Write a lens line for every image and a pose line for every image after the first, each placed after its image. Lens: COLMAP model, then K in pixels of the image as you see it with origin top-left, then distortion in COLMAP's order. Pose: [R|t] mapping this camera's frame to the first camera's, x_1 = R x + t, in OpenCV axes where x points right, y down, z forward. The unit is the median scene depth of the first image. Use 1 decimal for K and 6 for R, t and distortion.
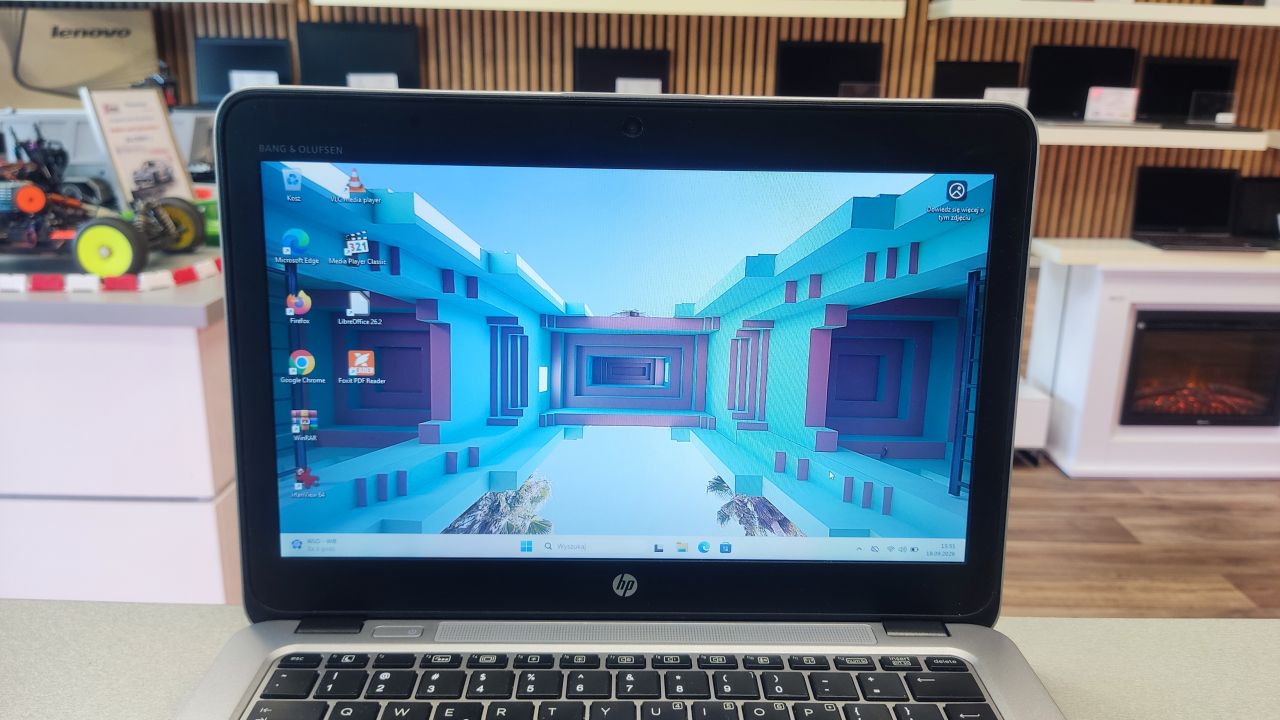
lens RADIAL K [[952.0, 0, 651.3], [0, 952.0, 360.4], [0, 0, 1]] dist [0.062987, -0.117133]
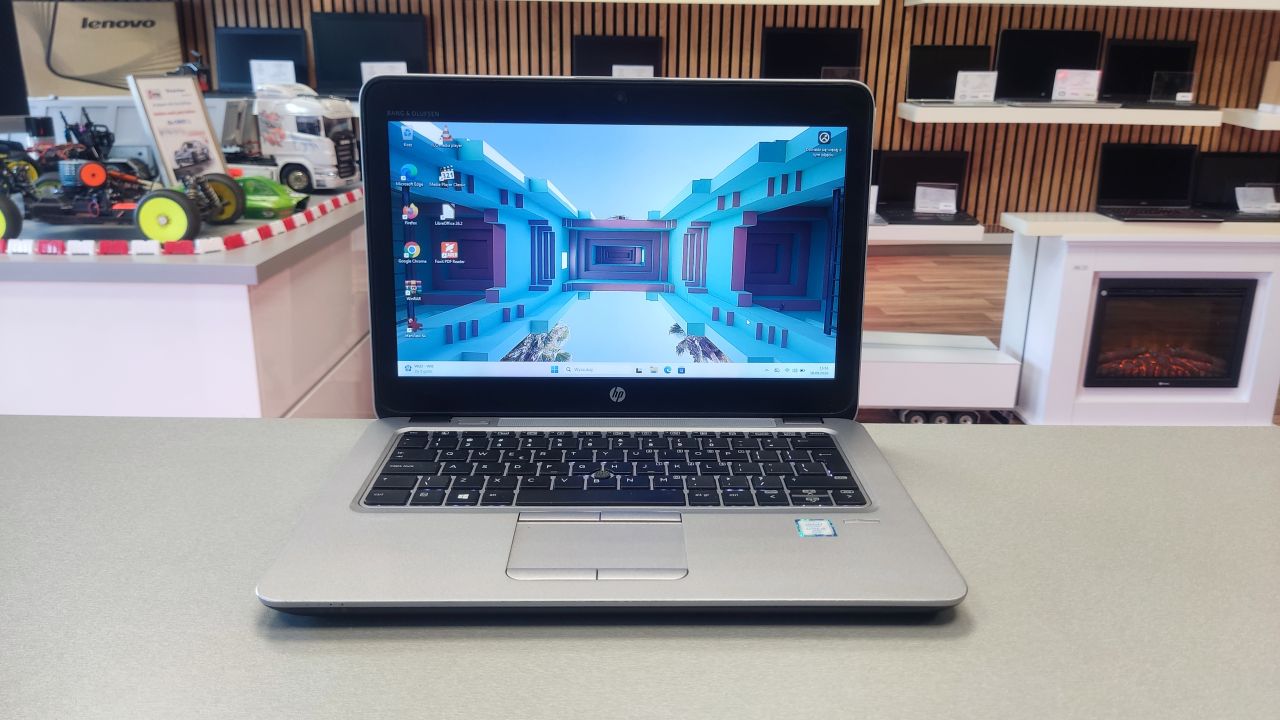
lens RADIAL K [[952.0, 0, 650.0], [0, 952.0, 364.0], [0, 0, 1]] dist [0.062987, -0.117133]
pose [[0.999975, -0.007072, 0.000810, 0.005012], [0.007056, 0.999806, 0.018397, 0.031946], [-0.000940, -0.018391, 0.999830, -0.113382]]
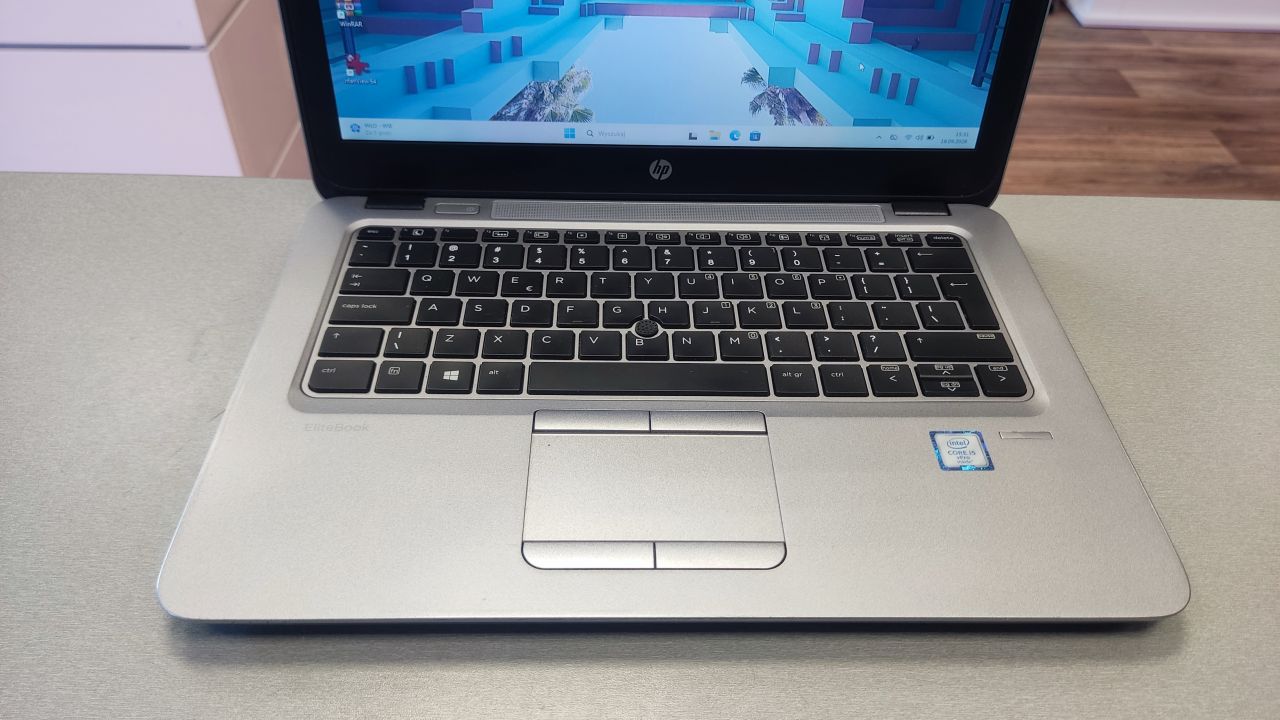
lens RADIAL K [[952.0, 0, 643.4], [0, 952.0, 354.4], [0, 0, 1]] dist [0.062987, -0.117133]
pose [[0.999952, 0.008207, 0.005276, -0.010411], [-0.009698, 0.895311, 0.445336, -0.012358], [-0.001069, -0.445366, 0.895348, -0.014125]]
